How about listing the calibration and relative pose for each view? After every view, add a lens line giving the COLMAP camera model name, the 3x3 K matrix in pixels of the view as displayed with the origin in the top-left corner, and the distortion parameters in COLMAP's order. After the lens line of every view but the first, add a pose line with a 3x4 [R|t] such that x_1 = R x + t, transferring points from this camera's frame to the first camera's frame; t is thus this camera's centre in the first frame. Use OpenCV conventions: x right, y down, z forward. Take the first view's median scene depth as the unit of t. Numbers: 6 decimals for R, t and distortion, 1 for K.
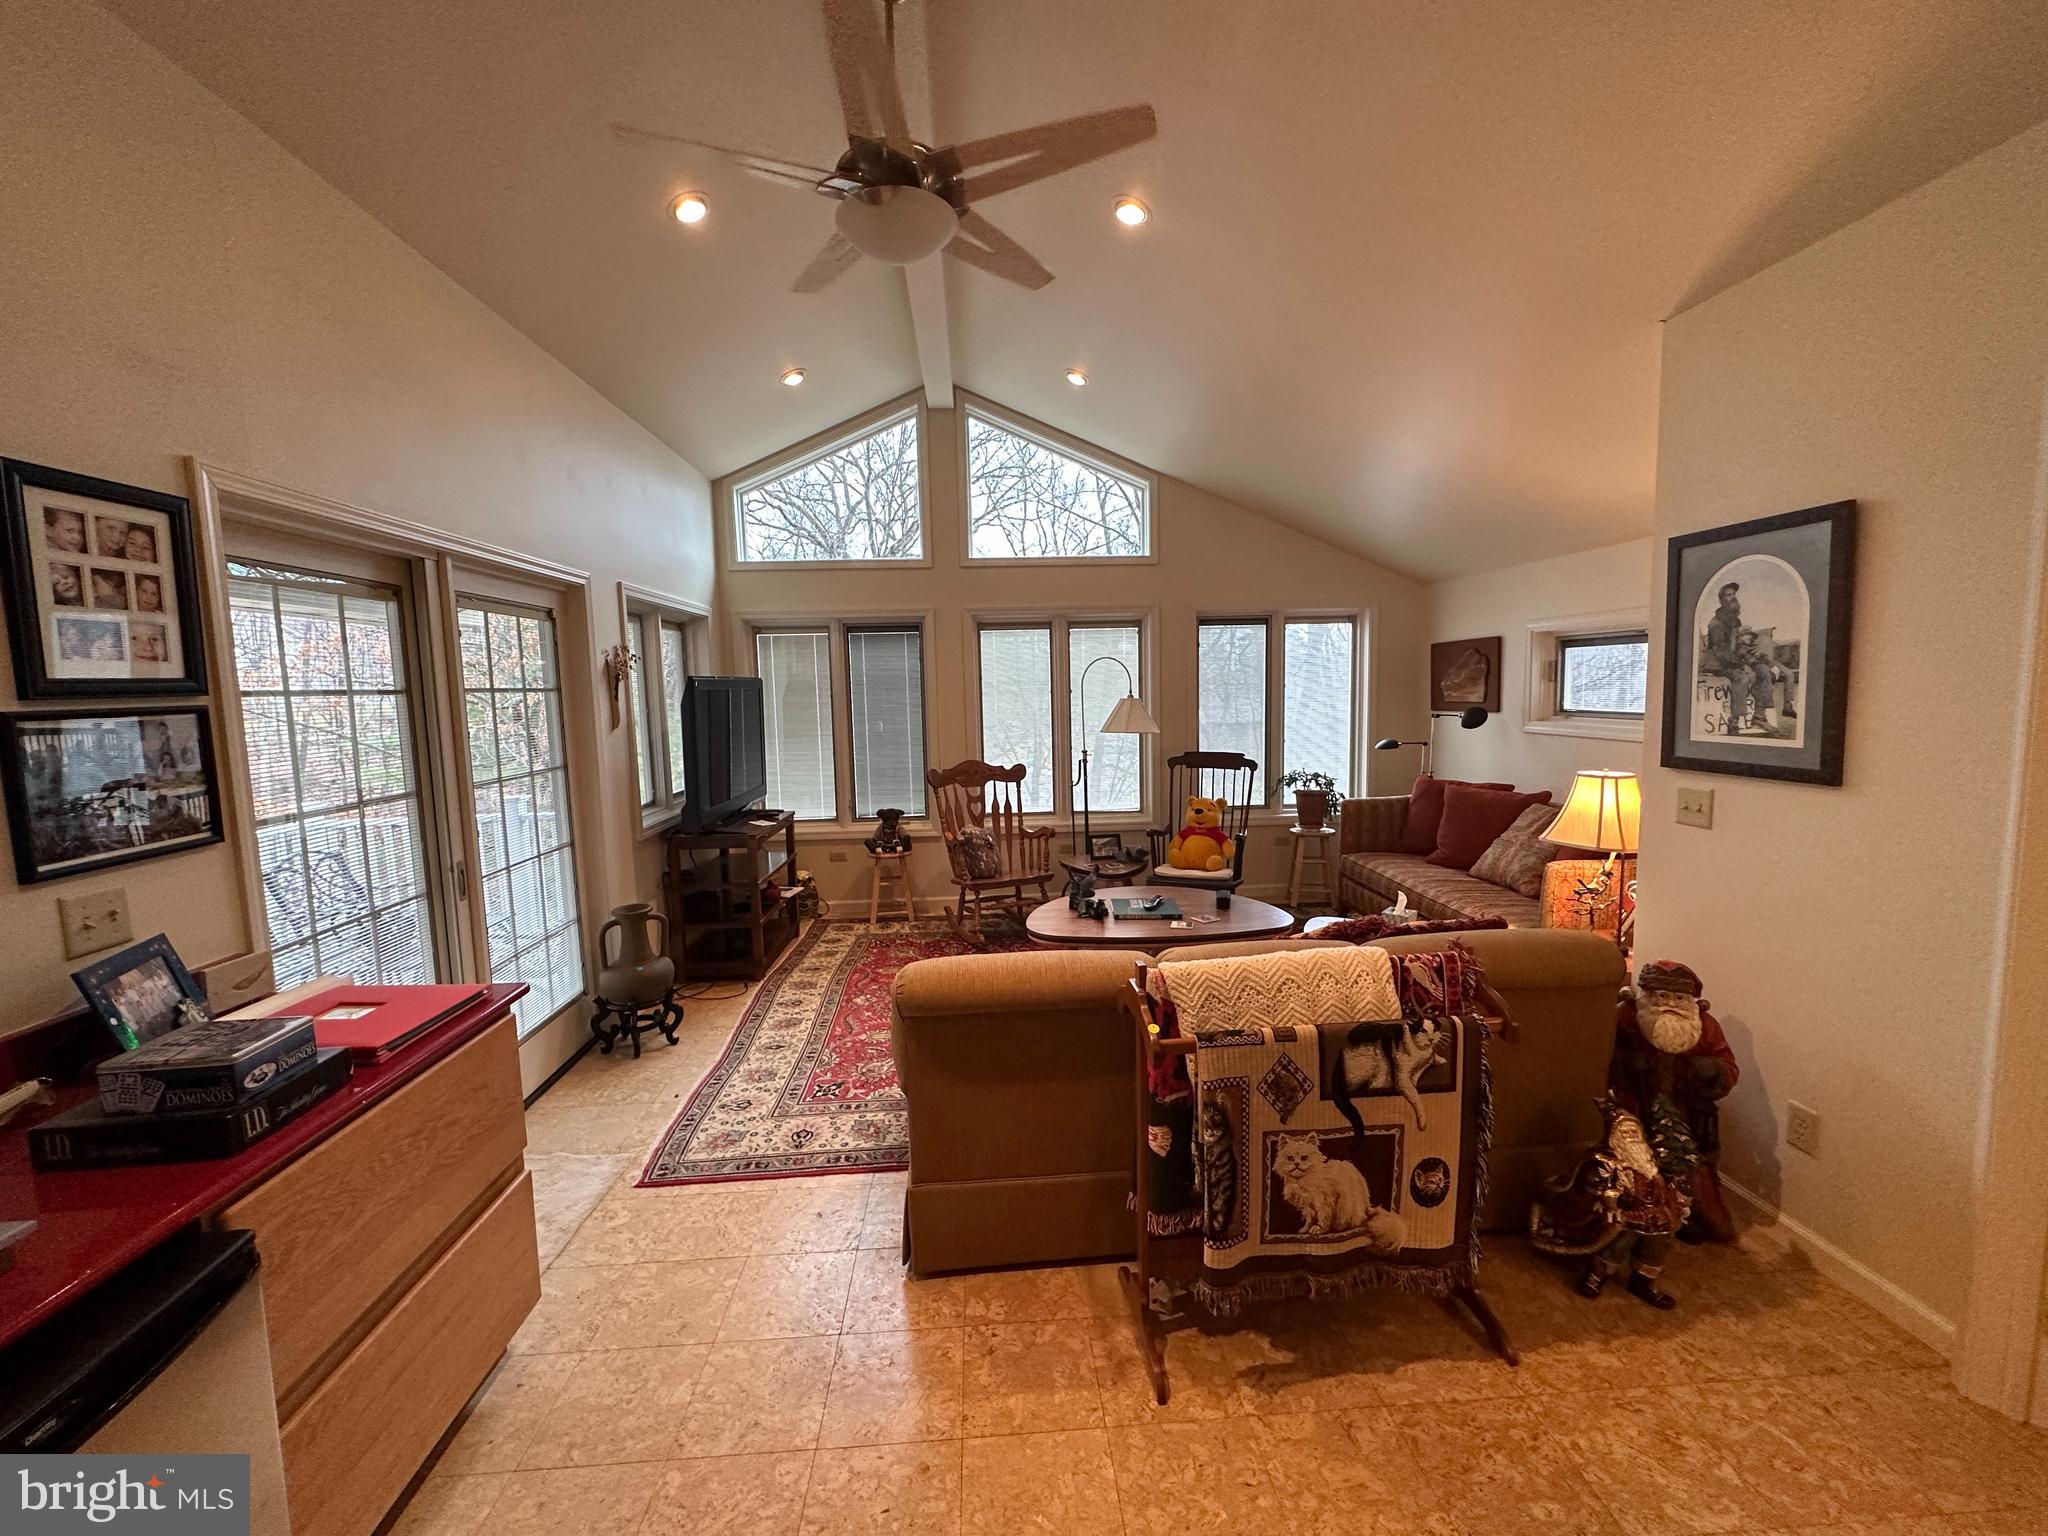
lens RADIAL K [[821.3, 0, 1026.6], [0, 821.3, 765.2], [0, 0, 1]] dist [0.000377, 0.000771]
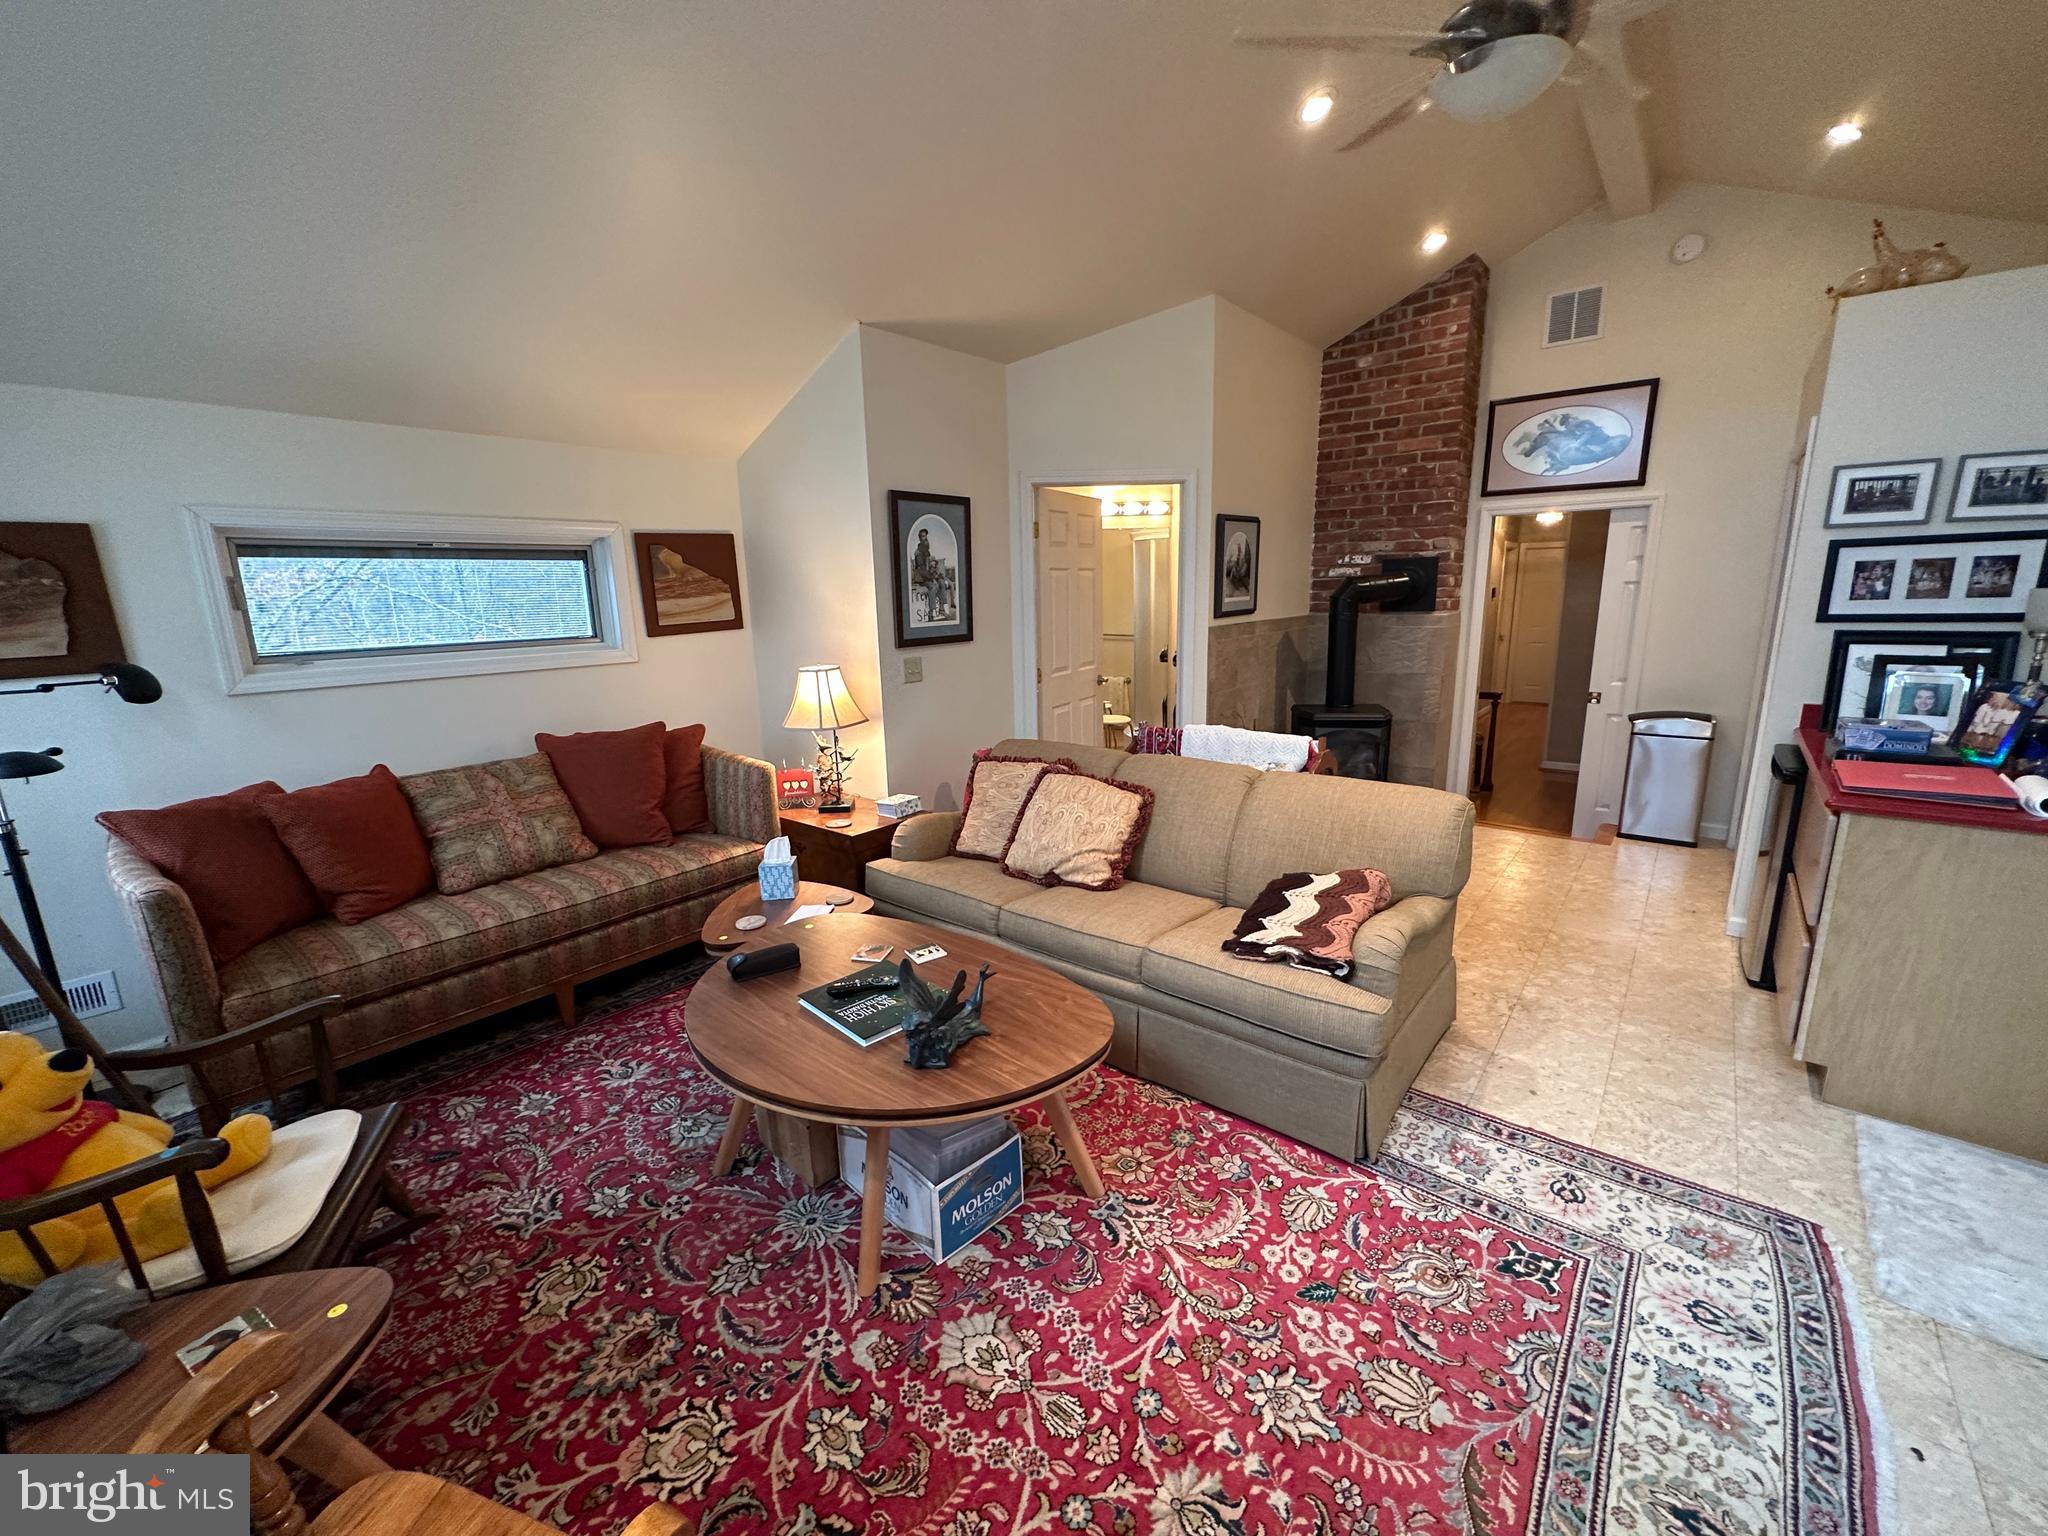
lens RADIAL K [[821.3, 0, 1021.8], [0, 821.3, 768.2], [0, 0, 1]] dist [0.000377, 0.000771]
pose [[-0.728876, -0.106249, 0.676351, -0.445297], [0.109163, 0.957212, 0.268010, -0.174403], [-0.675887, 0.269178, -0.686091, 2.051958]]
